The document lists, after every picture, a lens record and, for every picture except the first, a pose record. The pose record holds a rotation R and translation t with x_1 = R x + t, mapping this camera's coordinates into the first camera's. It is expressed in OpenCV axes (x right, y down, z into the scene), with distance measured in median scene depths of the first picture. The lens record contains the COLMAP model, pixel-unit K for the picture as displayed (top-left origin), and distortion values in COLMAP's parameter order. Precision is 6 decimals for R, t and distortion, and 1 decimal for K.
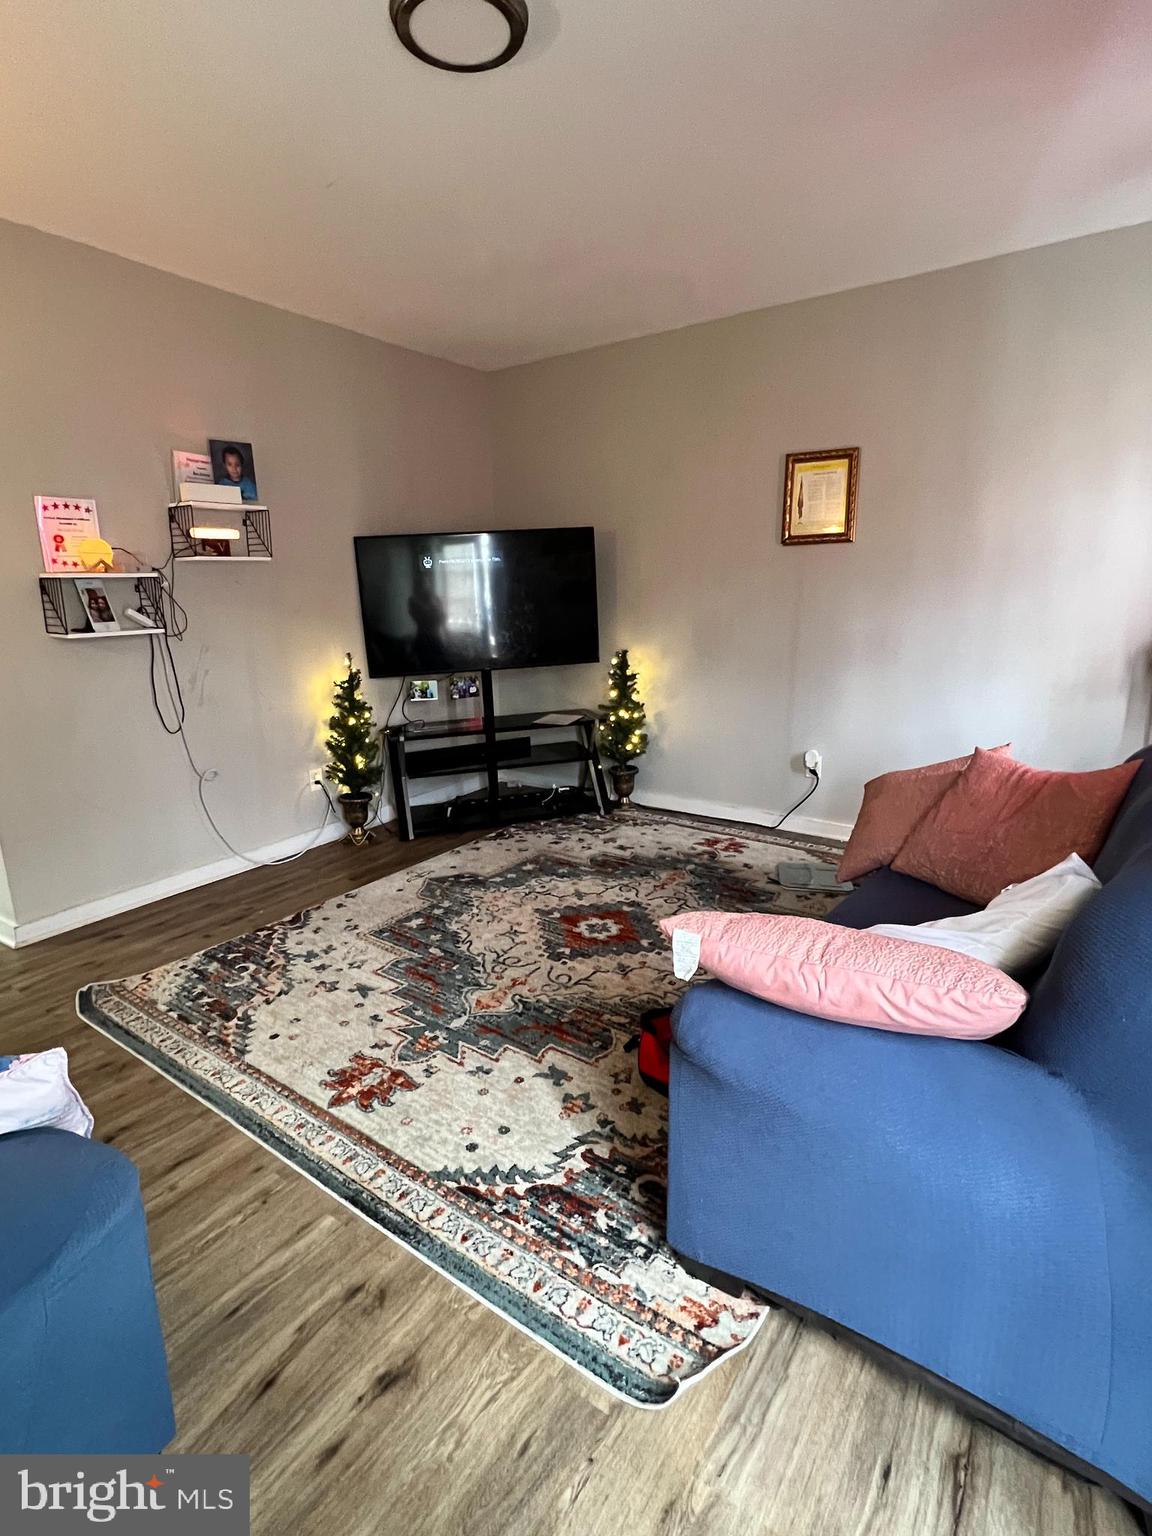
lens RADIAL K [[758.5, 0, 575.4], [0, 758.5, 769.6], [0, 0, 1]] dist [-0.002010, 0.000716]
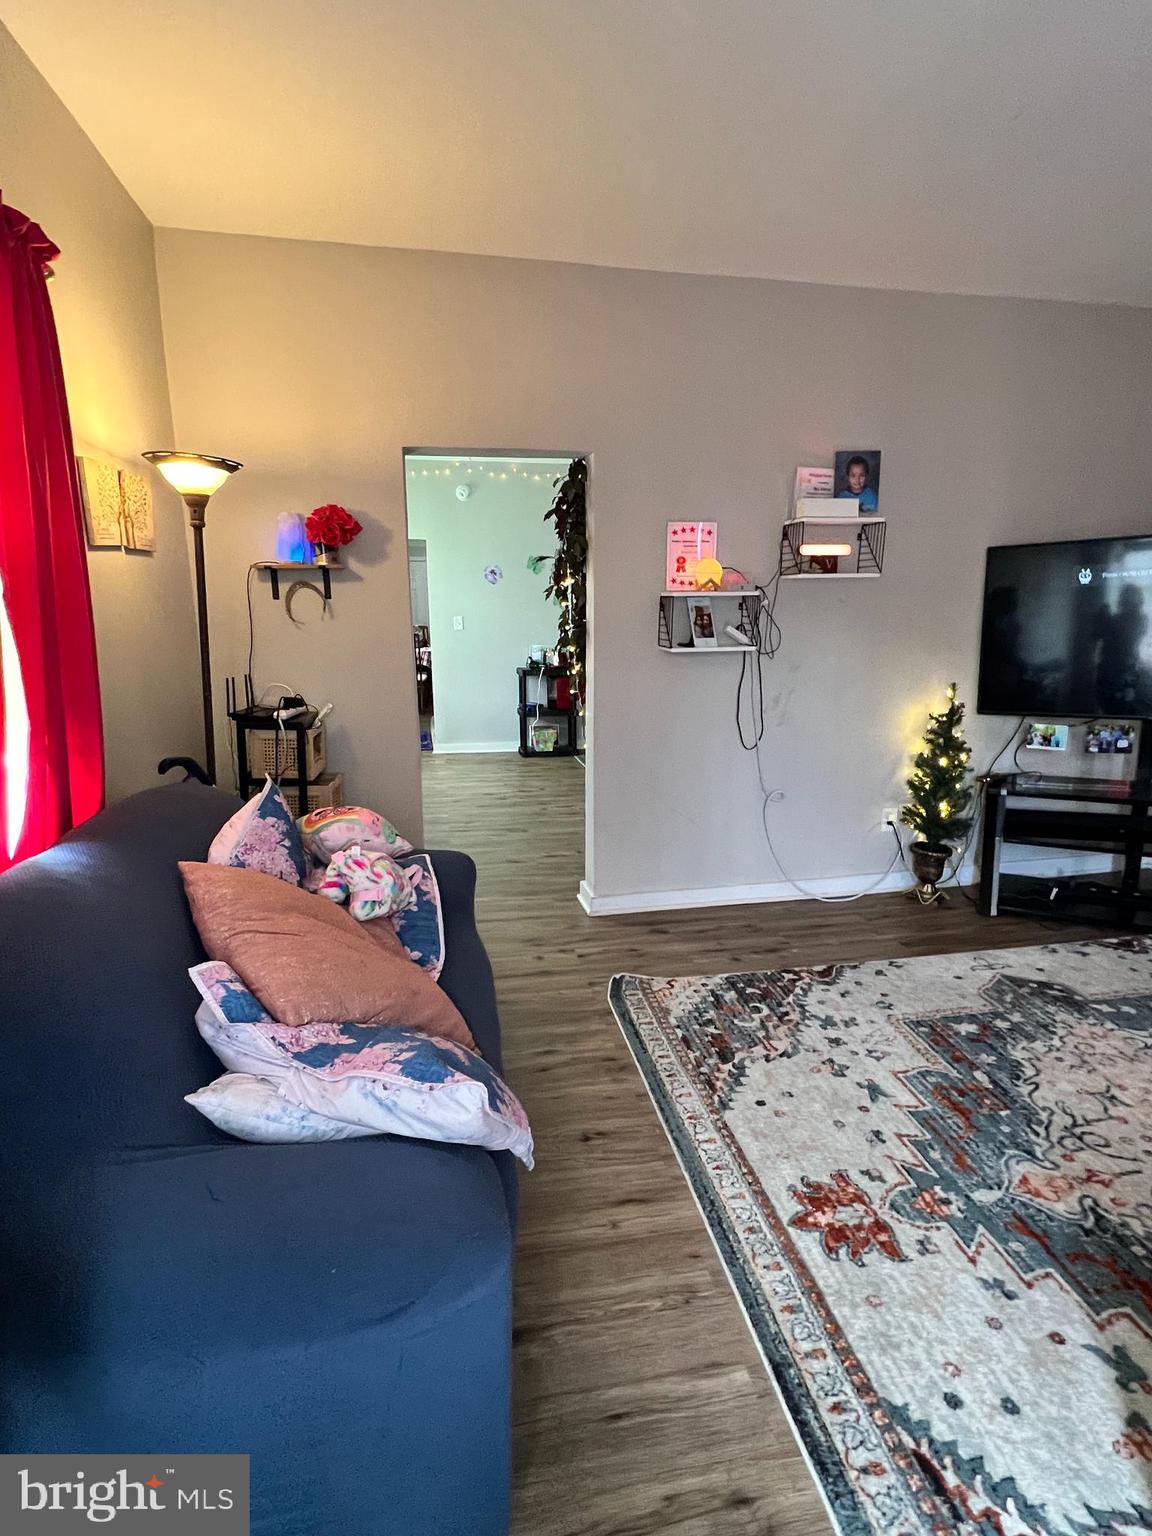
lens RADIAL K [[758.5, 0, 576.9], [0, 758.5, 765.4], [0, 0, 1]] dist [-0.002010, 0.000716]
pose [[0.705830, 0.157654, -0.690615, 0.007446], [-0.172474, 0.983828, 0.048316, -0.041277], [0.687064, 0.085010, 0.721606, 0.134924]]
